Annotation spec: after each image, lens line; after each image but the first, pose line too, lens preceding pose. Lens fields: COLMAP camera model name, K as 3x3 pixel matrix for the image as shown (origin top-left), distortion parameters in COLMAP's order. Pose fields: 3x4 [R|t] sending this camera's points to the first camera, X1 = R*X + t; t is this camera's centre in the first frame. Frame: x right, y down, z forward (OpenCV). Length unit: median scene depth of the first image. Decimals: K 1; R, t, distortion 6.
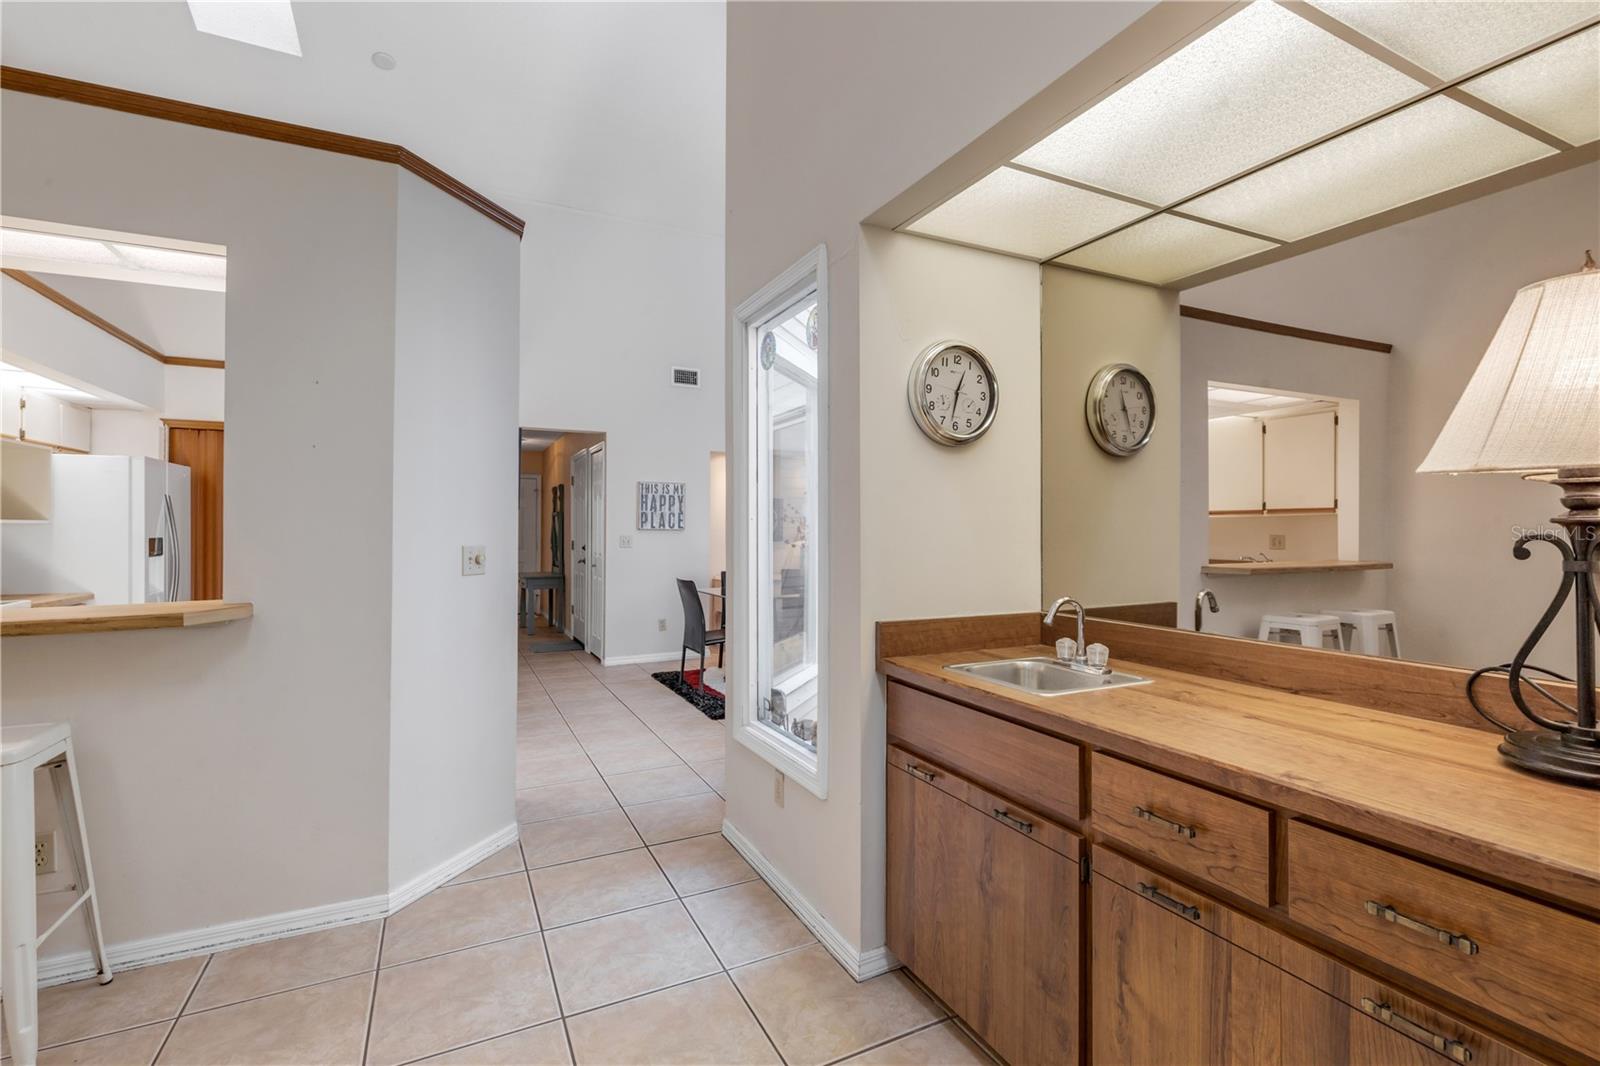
lens RADIAL K [[716.6, 0, 800.0], [0, 716.6, 533.0], [0, 0, 1]] dist [0.004208, 0.000372]
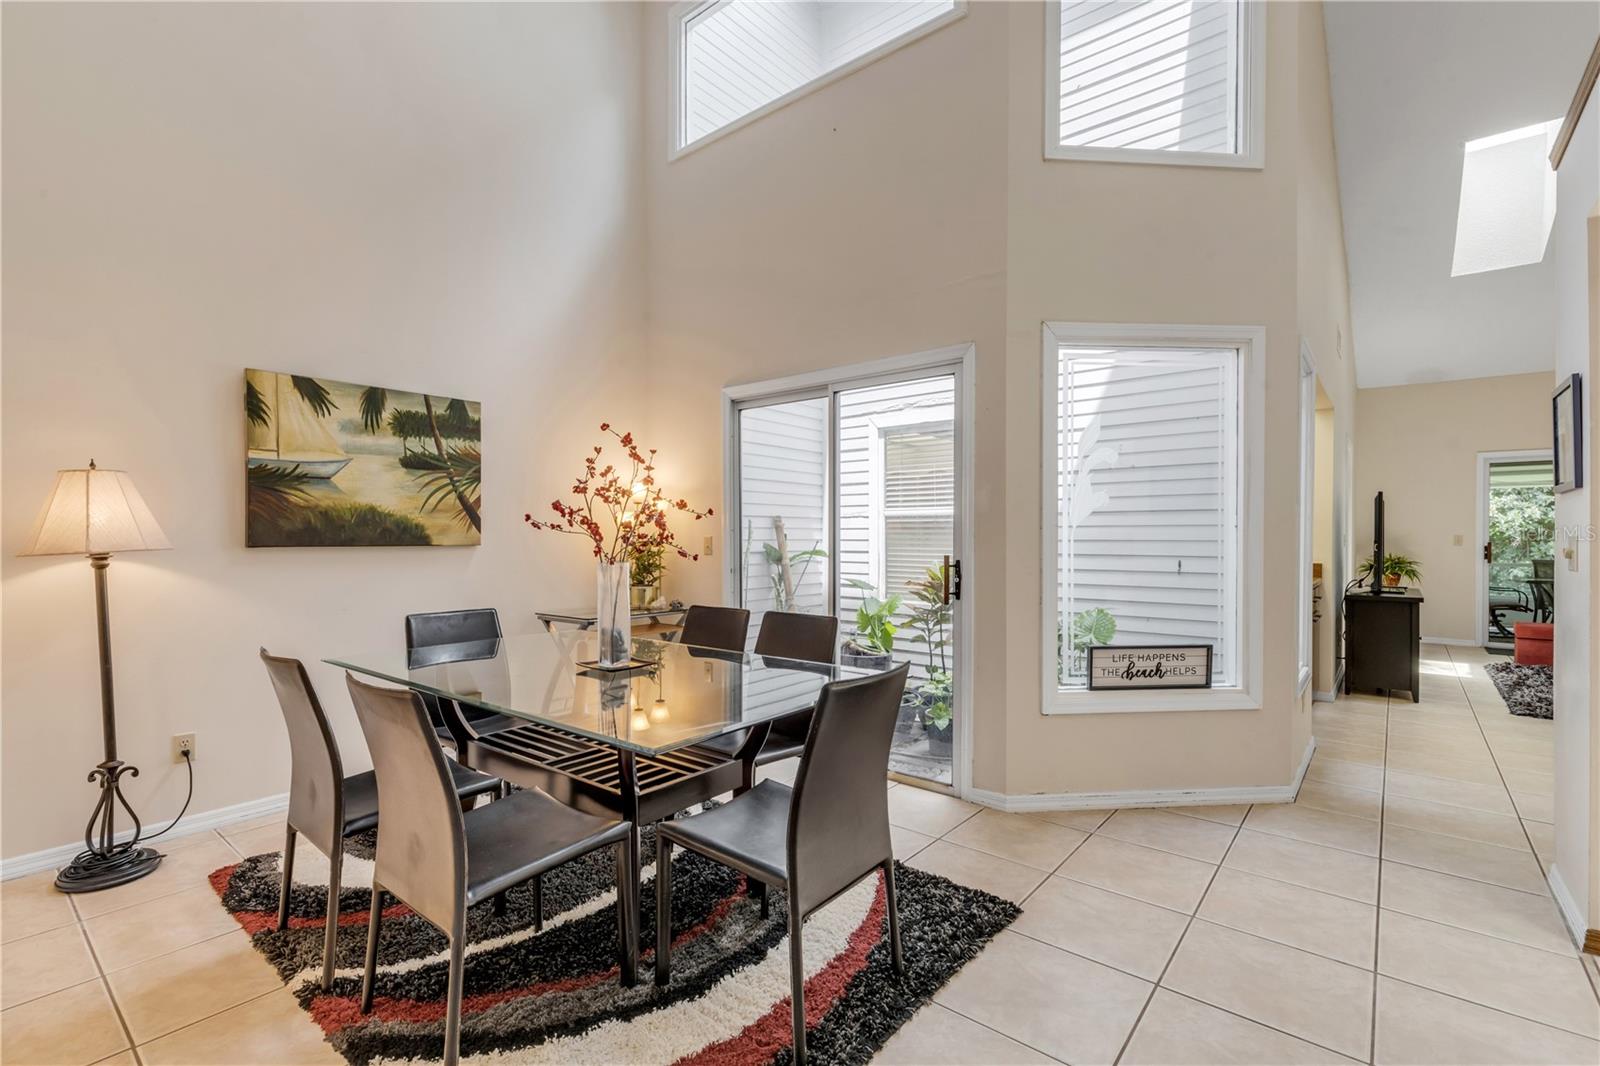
lens RADIAL K [[716.6, 0, 800.0], [0, 716.6, 533.0], [0, 0, 1]] dist [0.004208, 0.000372]
pose [[-0.404549, -0.000460, 0.914516, -0.347832], [0.004085, 0.999989, 0.002310, 0.002865], [-0.914507, 0.004670, -0.404542, 0.920617]]
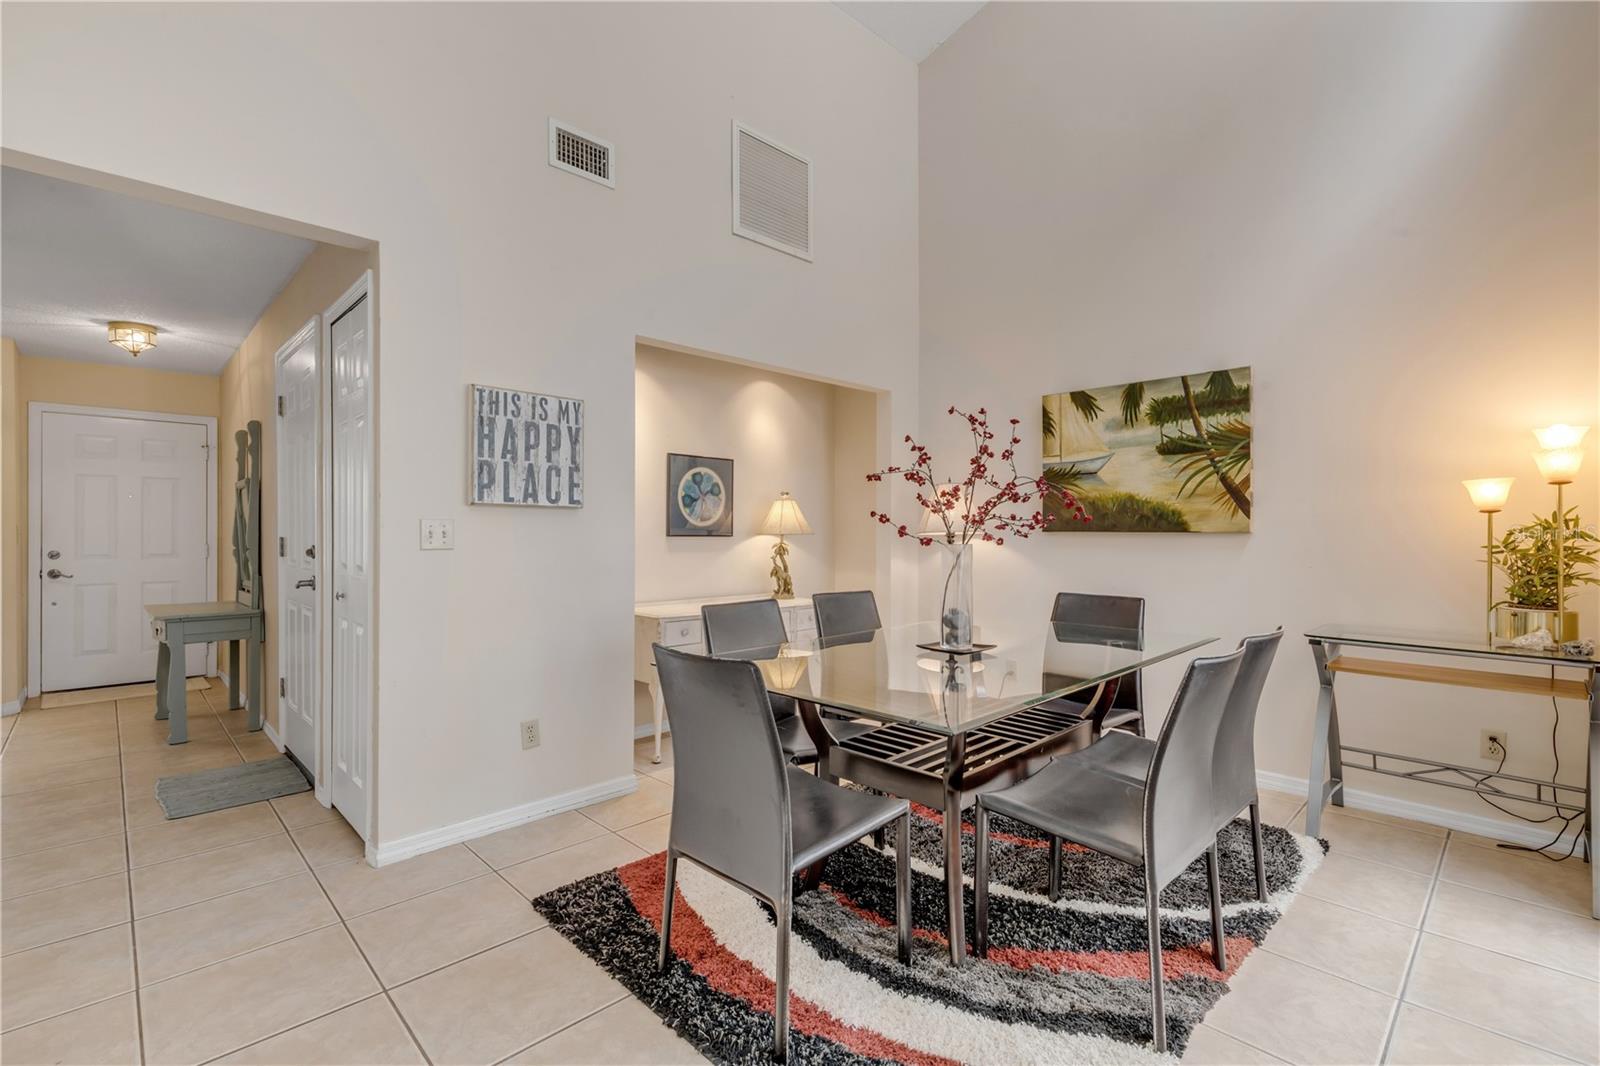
lens RADIAL K [[716.6, 0, 800.0], [0, 716.6, 533.0], [0, 0, 1]] dist [0.004208, 0.000372]
pose [[0.953310, -0.005081, 0.301951, -0.166652], [0.005291, 0.999986, 0.000125, 0.011494], [-0.301948, 0.001479, 0.953323, 0.549486]]
